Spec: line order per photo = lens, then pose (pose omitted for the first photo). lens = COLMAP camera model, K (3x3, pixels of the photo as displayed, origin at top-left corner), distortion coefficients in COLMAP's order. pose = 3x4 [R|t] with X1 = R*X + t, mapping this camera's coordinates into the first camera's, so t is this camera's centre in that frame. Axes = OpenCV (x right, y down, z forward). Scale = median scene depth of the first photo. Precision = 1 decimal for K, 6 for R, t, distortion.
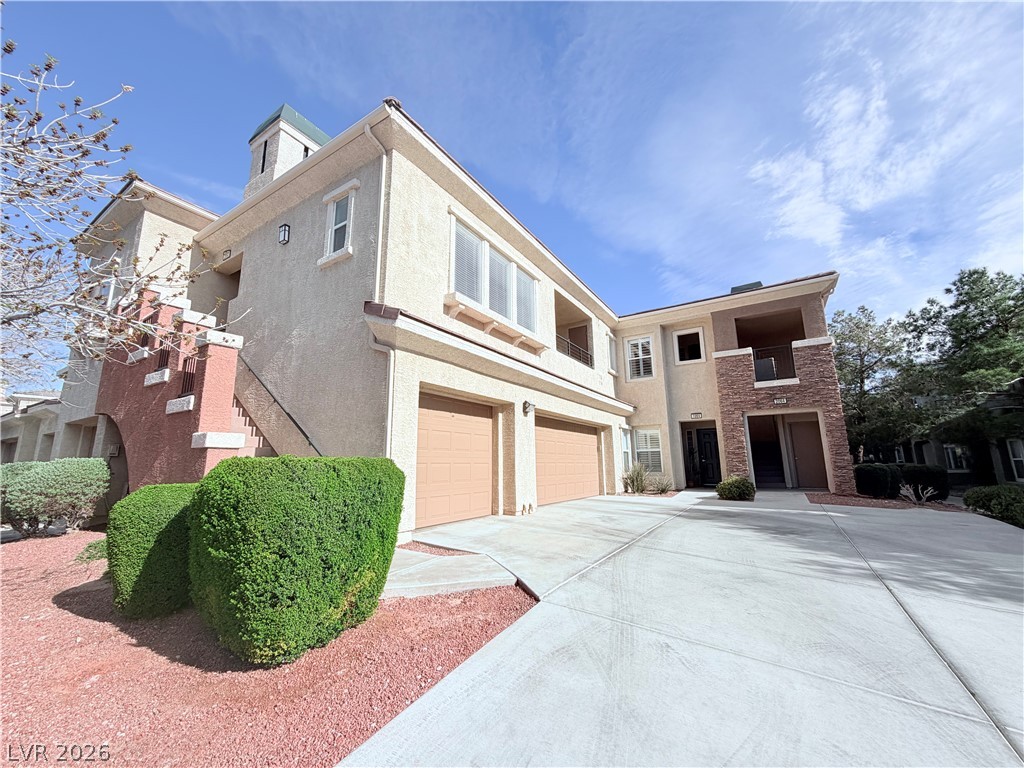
lens RADIAL K [[406.8, 0, 507.2], [0, 406.8, 382.8], [0, 0, 1]] dist [0.002026, -0.000318]
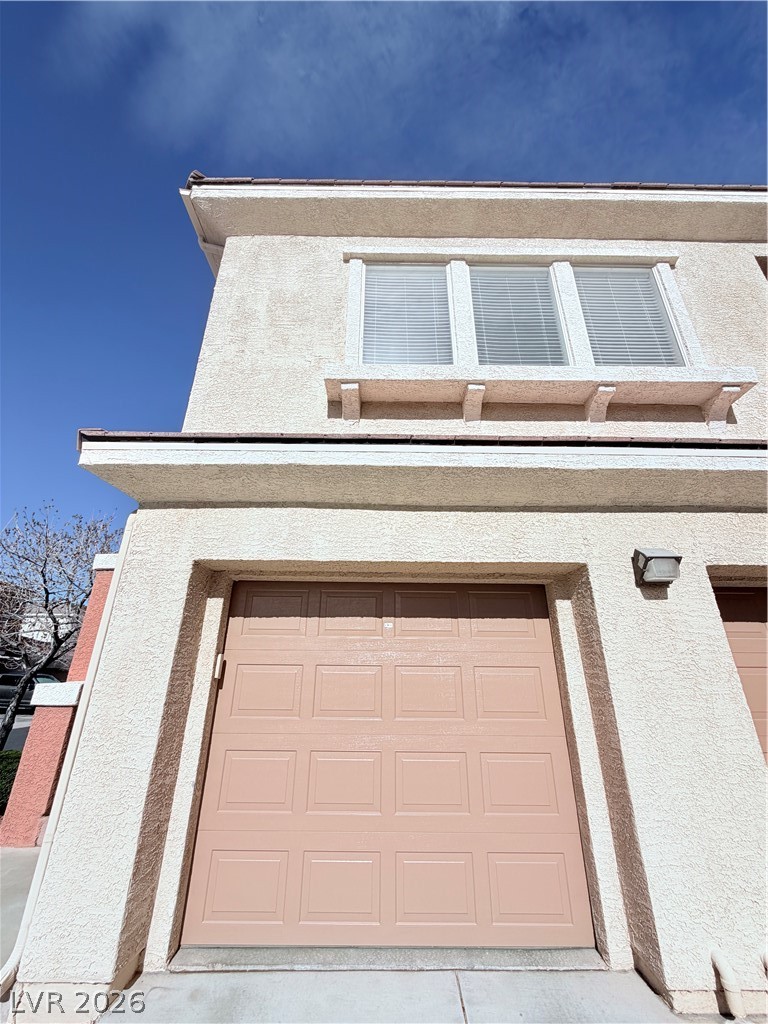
lens RADIAL K [[406.8, 0, 383.5], [0, 406.8, 508.7], [0, 0, 1]] dist [0.002026, -0.000318]
pose [[0.547232, -0.314624, -0.775596, 0.178254], [0.154584, 0.948709, -0.275780, 0.064607], [0.822582, 0.031021, 0.567800, 0.587455]]
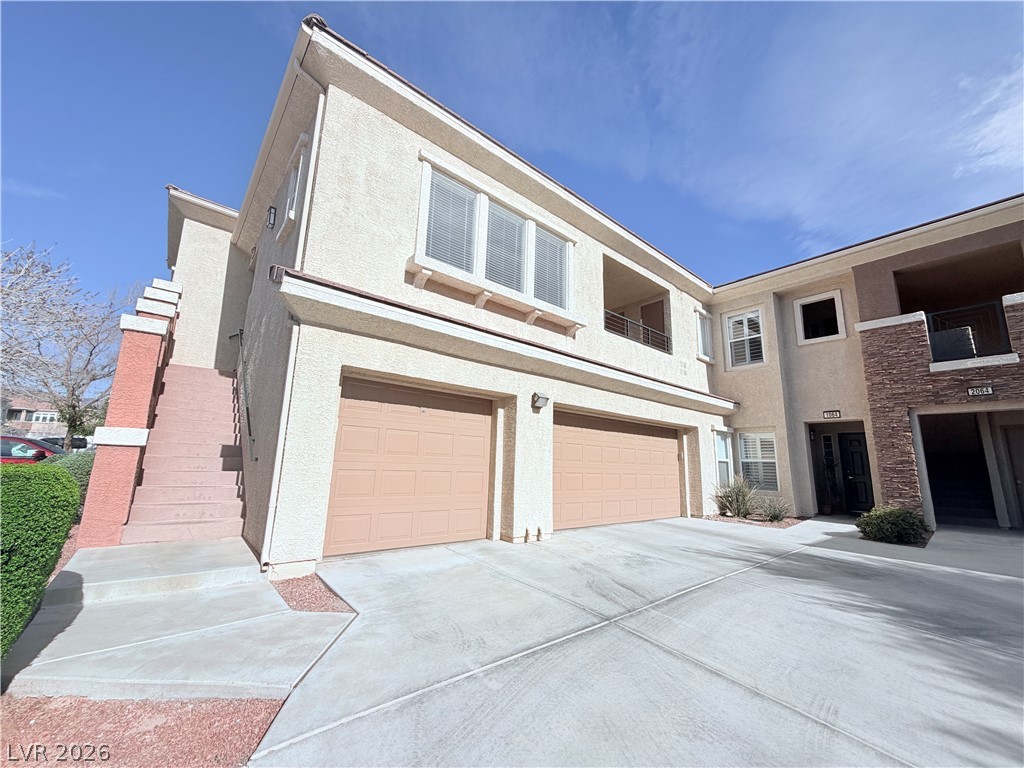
lens RADIAL K [[406.8, 0, 507.7], [0, 406.8, 383.2], [0, 0, 1]] dist [0.002026, -0.000318]
pose [[0.954672, -0.022160, -0.296832, 0.203181], [0.021436, 0.999754, -0.005694, 0.026866], [0.296885, -0.000928, 0.954913, 0.226645]]
